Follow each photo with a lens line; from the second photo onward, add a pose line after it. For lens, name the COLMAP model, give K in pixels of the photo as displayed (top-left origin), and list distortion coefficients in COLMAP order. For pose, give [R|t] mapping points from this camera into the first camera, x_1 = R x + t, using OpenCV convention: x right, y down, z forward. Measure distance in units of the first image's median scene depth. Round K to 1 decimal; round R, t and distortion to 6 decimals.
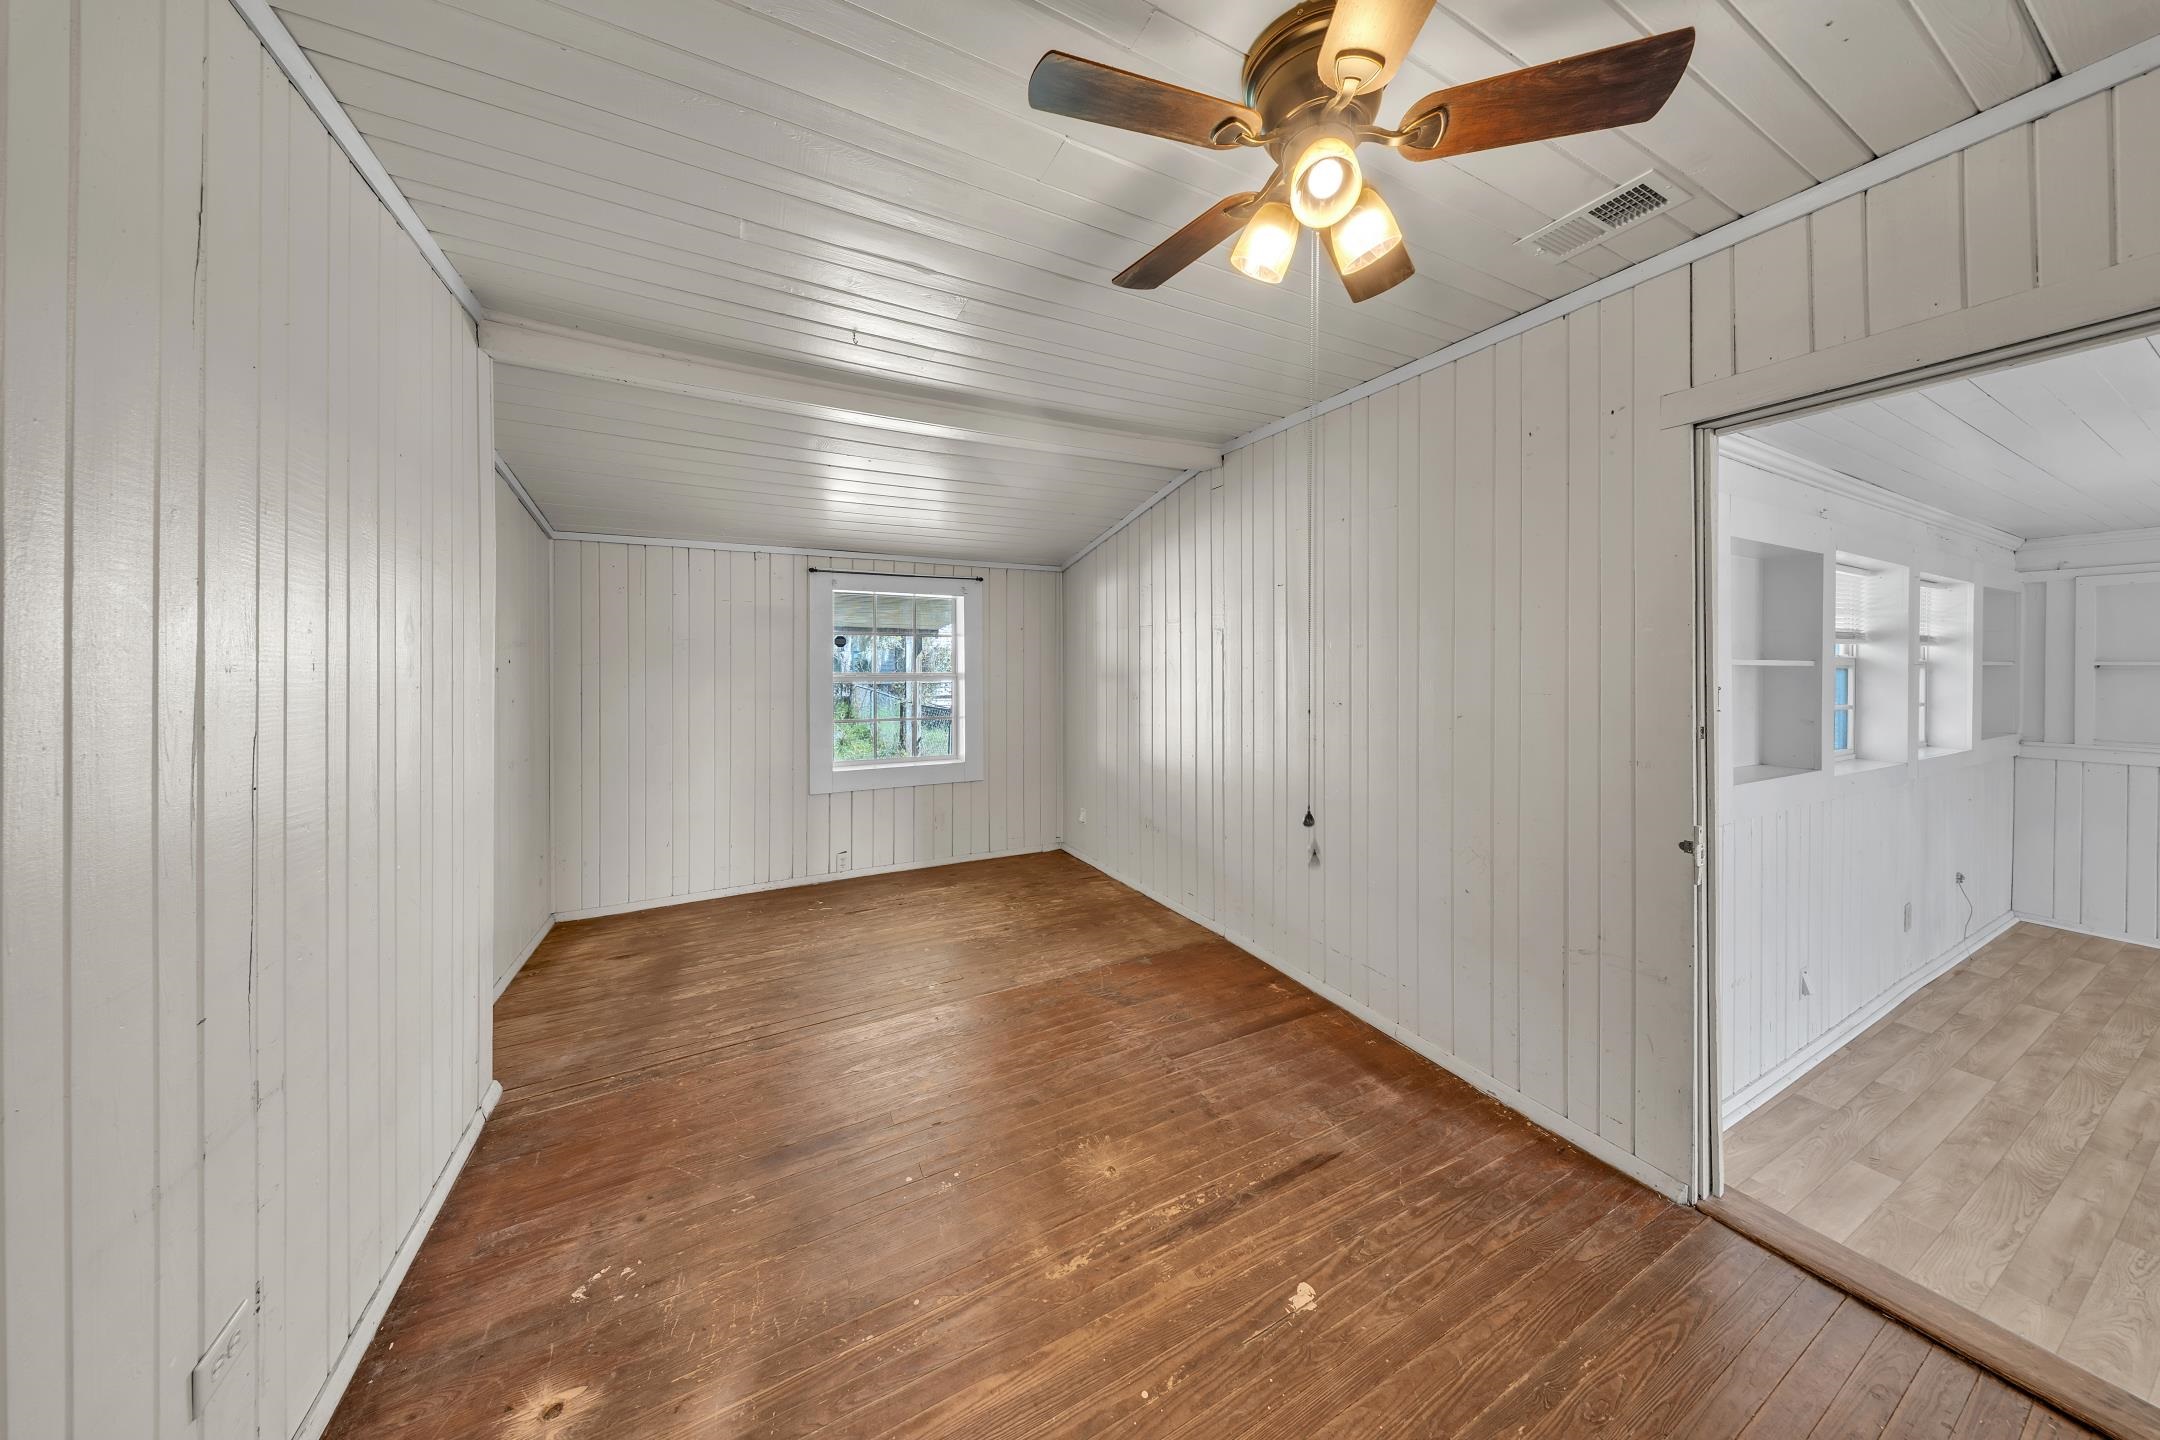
lens RADIAL K [[662.1, 0, 1081.4], [0, 662.1, 692.5], [0, 0, 1]] dist [0.000138, -0.002632]
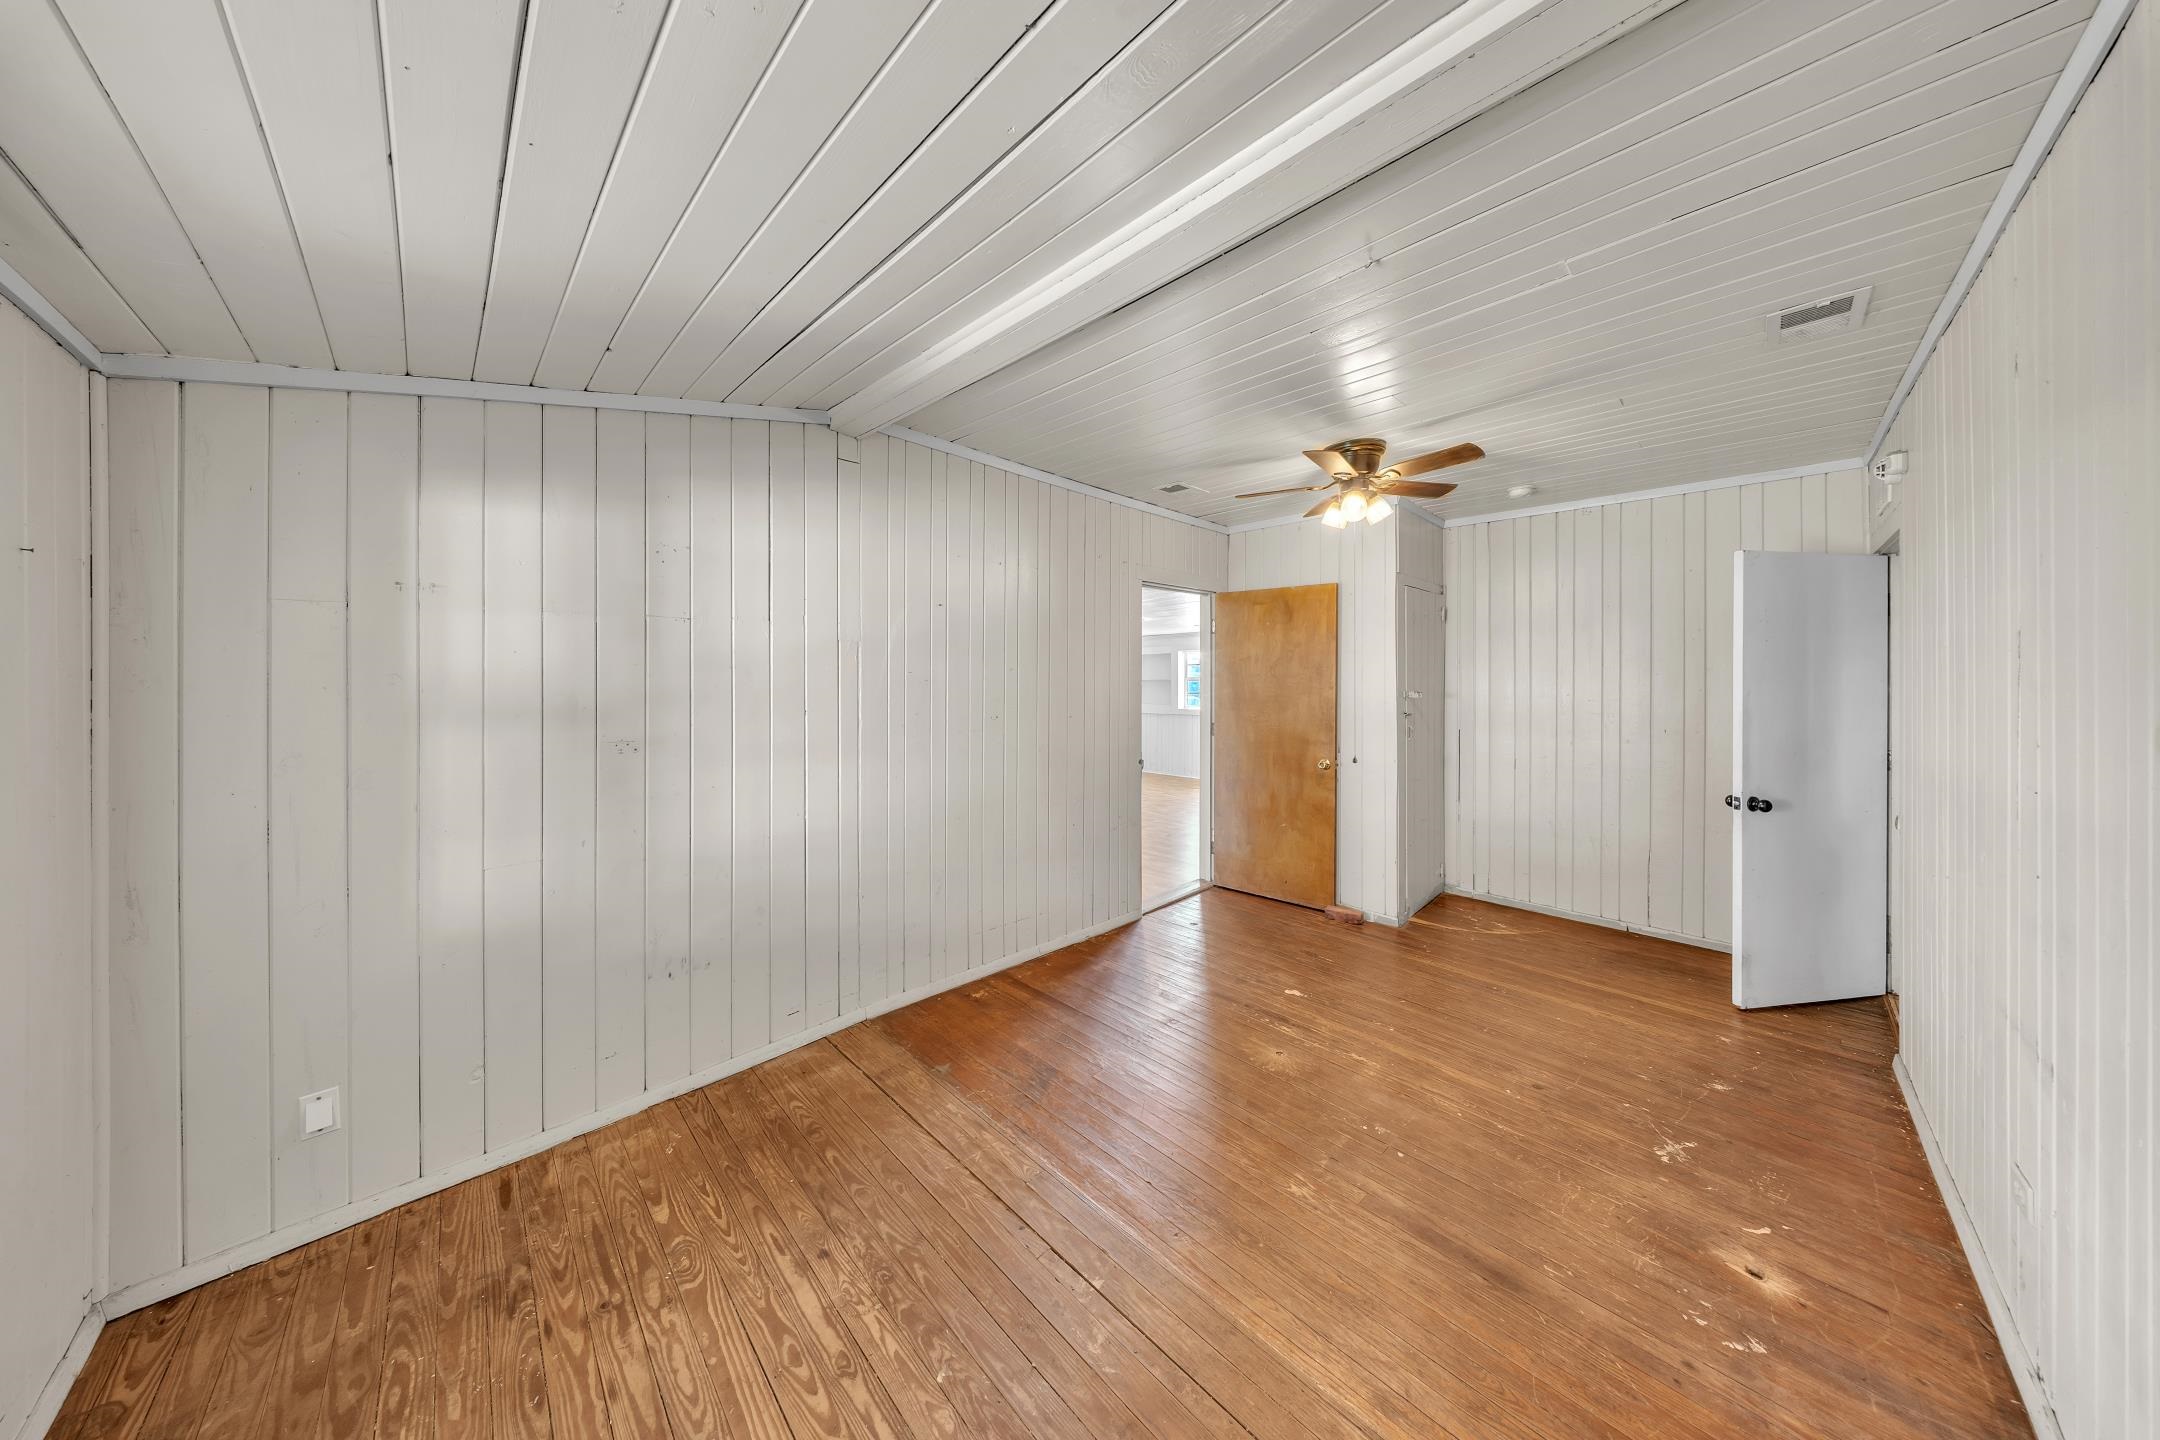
lens RADIAL K [[644.1, 0, 1067.1], [0, 644.1, 688.0], [0, 0, 1]] dist [0.000790, -0.002382]
pose [[-0.278599, -0.010825, 0.960347, -1.049544], [0.040063, 0.998935, 0.022882, -0.074649], [-0.959572, 0.044850, -0.277868, 1.674519]]
